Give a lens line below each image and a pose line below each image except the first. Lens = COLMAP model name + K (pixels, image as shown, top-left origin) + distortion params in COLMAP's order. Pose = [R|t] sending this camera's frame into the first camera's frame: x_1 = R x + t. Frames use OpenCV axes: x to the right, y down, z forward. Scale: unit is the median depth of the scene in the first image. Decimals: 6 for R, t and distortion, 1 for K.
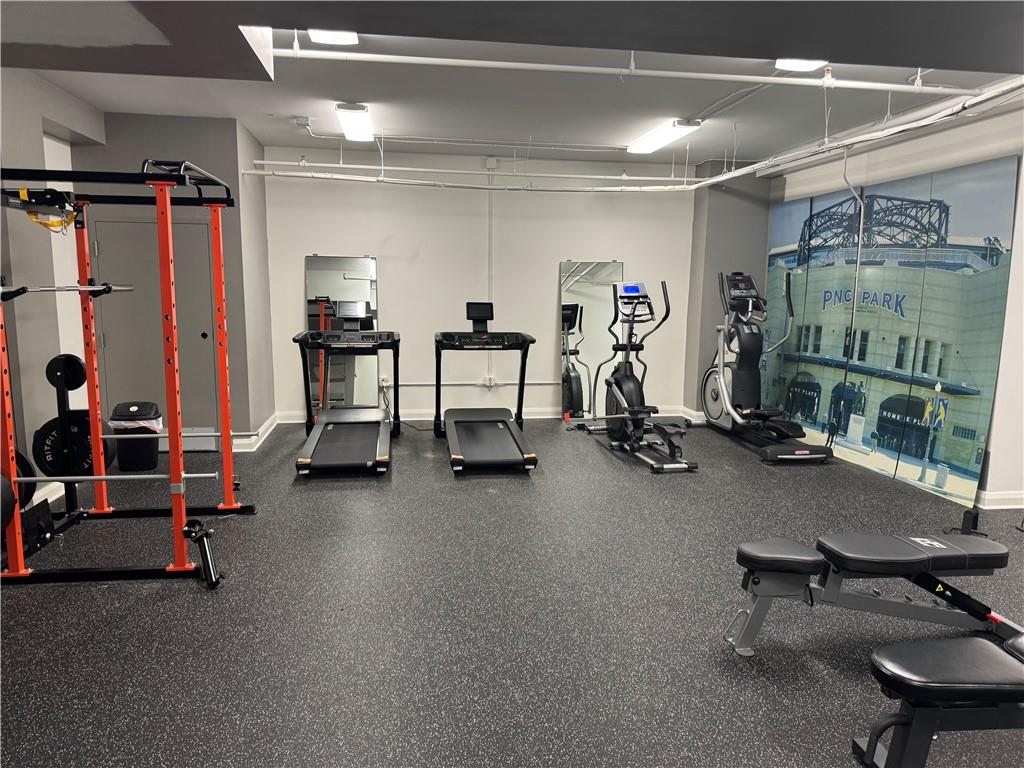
lens RADIAL K [[721.0, 0, 512.0], [0, 721.0, 384.0], [0, 0, 1]] dist [0.142557, -0.217406]
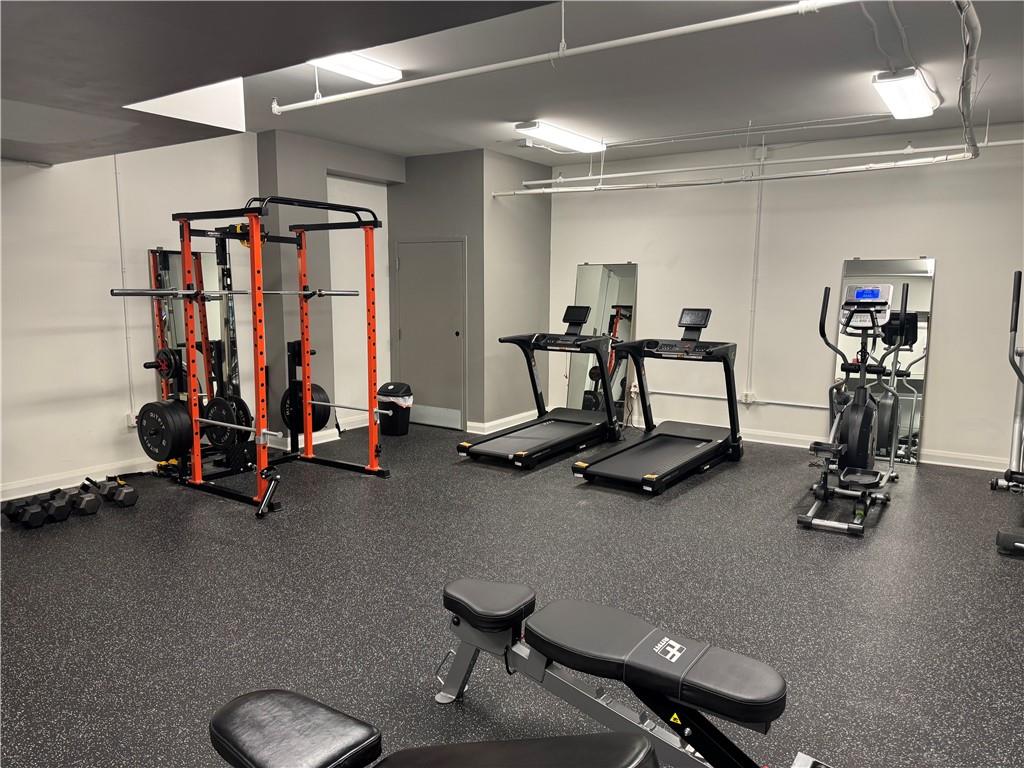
lens RADIAL K [[721.0, 0, 512.0], [0, 721.0, 384.0], [0, 0, 1]] dist [0.142557, -0.217406]
pose [[0.736123, 0.085360, -0.671444, 0.468917], [-0.092338, 0.995406, 0.025312, -0.022235], [0.670520, 0.043367, 0.740623, 0.187245]]
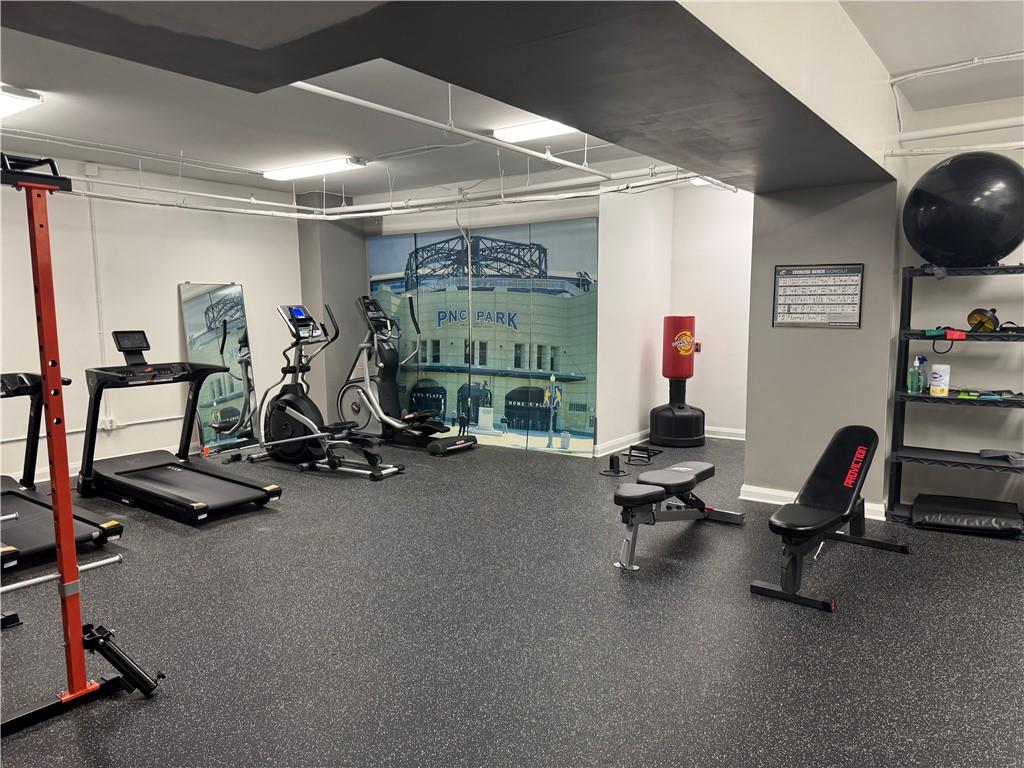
lens RADIAL K [[721.0, 0, 512.0], [0, 721.0, 384.0], [0, 0, 1]] dist [0.142557, -0.217406]
pose [[0.703858, -0.094366, 0.704044, -0.392834], [0.113816, 0.993313, 0.019353, -0.017857], [-0.701163, 0.066509, 0.709892, 0.075996]]
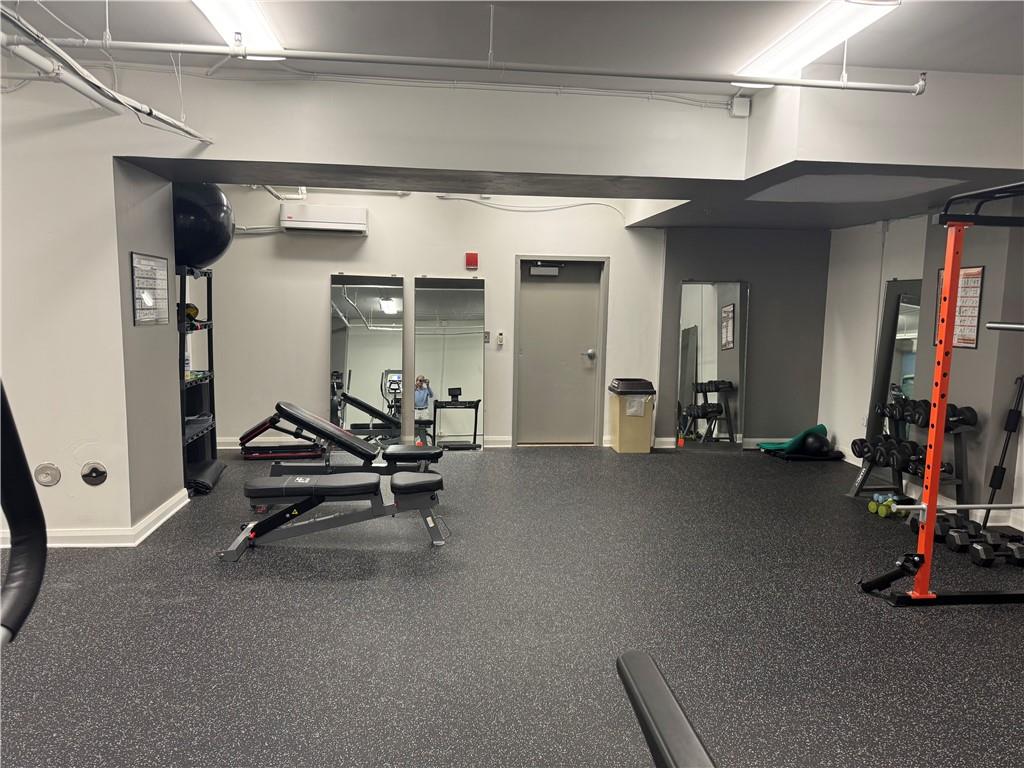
lens RADIAL K [[721.0, 0, 512.0], [0, 721.0, 384.0], [0, 0, 1]] dist [0.142557, -0.217406]
pose [[-0.998485, -0.035958, 0.041645, 0.054096], [-0.024421, 0.967889, 0.250190, -0.171081], [-0.049304, 0.248794, -0.967301, 1.194075]]
